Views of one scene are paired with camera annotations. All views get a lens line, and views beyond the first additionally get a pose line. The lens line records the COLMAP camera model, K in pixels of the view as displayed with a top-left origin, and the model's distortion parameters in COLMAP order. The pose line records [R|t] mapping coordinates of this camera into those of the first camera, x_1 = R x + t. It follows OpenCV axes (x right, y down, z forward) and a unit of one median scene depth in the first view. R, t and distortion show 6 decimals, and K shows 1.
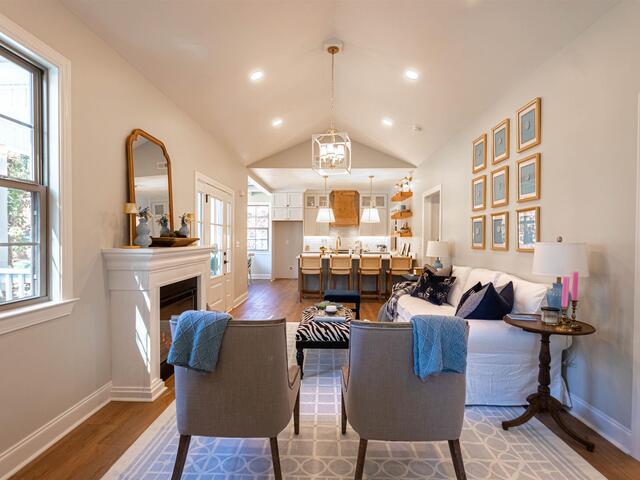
lens RADIAL K [[329.7, 0, 316.2], [0, 329.7, 243.9], [0, 0, 1]] dist [0.001700, 0.001311]
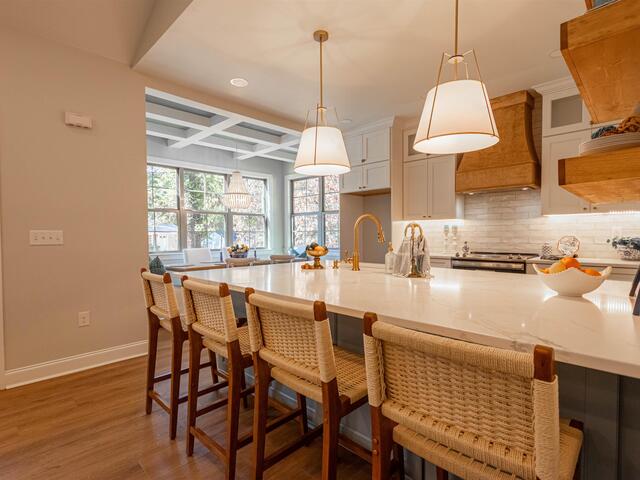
lens RADIAL K [[329.7, 0, 316.2], [0, 329.7, 243.9], [0, 0, 1]] dist [0.001700, 0.001311]
pose [[0.735657, 0.007391, -0.677314, 0.392227], [0.001132, 0.999926, 0.012142, 0.006191], [0.677354, -0.009699, 0.735594, 1.154701]]
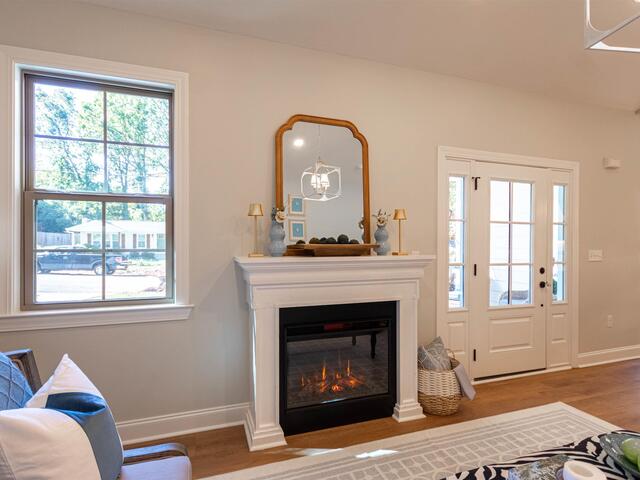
lens RADIAL K [[329.7, 0, 316.2], [0, 329.7, 243.9], [0, 0, 1]] dist [0.001700, 0.001311]
pose [[0.348907, -0.004901, -0.937145, 0.155071], [-0.014826, 0.999832, -0.010748, -0.006793], [0.937040, 0.017644, 0.348775, 0.446371]]
